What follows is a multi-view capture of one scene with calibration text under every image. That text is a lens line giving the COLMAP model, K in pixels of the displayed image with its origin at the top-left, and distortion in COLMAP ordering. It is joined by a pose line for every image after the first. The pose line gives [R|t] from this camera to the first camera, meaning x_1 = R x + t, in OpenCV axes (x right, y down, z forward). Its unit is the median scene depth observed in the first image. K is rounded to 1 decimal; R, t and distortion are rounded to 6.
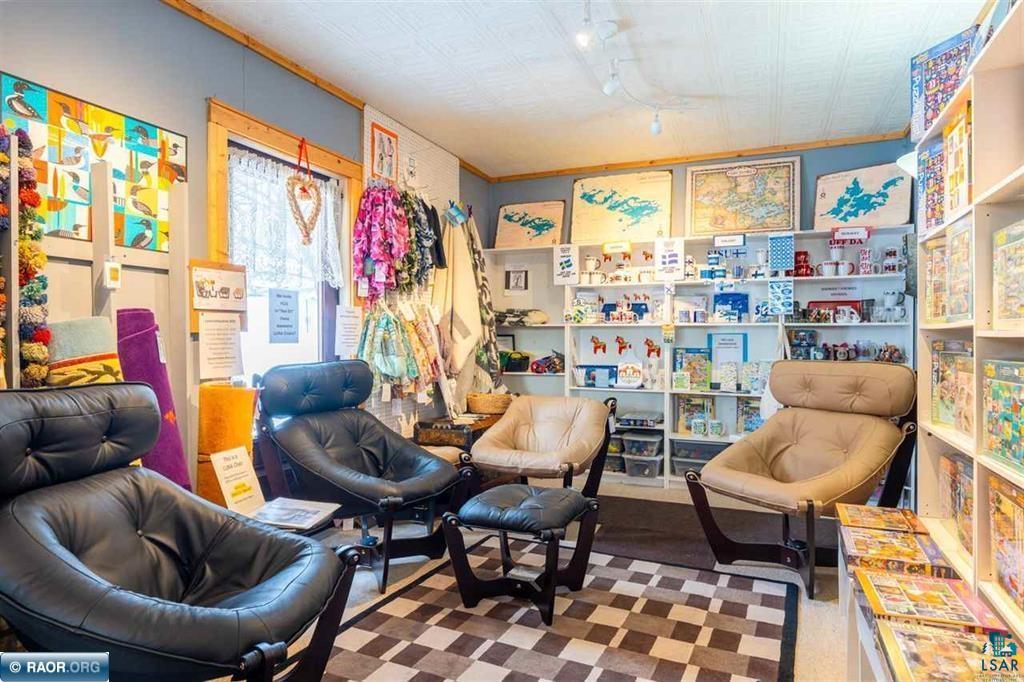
lens RADIAL K [[621.9, 0, 507.4], [0, 621.9, 344.7], [0, 0, 1]] dist [-0.007838, 0.004041]
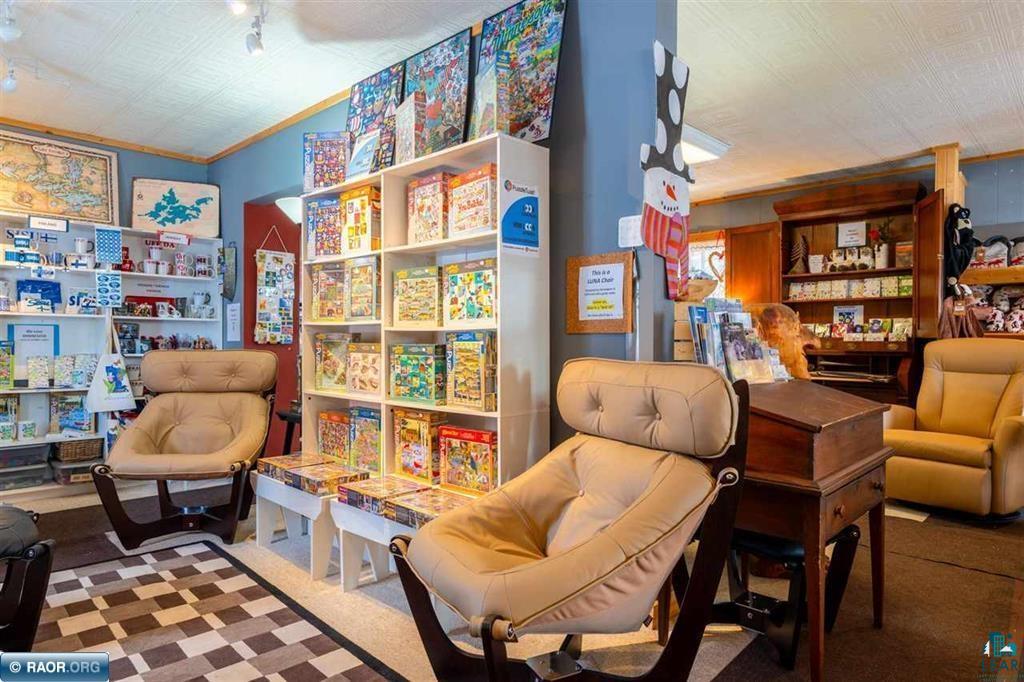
lens RADIAL K [[621.9, 0, 514.9], [0, 621.9, 346.1], [0, 0, 1]] dist [-0.007838, 0.004041]
pose [[0.331108, -0.009068, 0.943549, -0.293182], [0.000420, 0.999955, 0.009463, 0.005592], [-0.943593, -0.002737, 0.331097, 0.042517]]
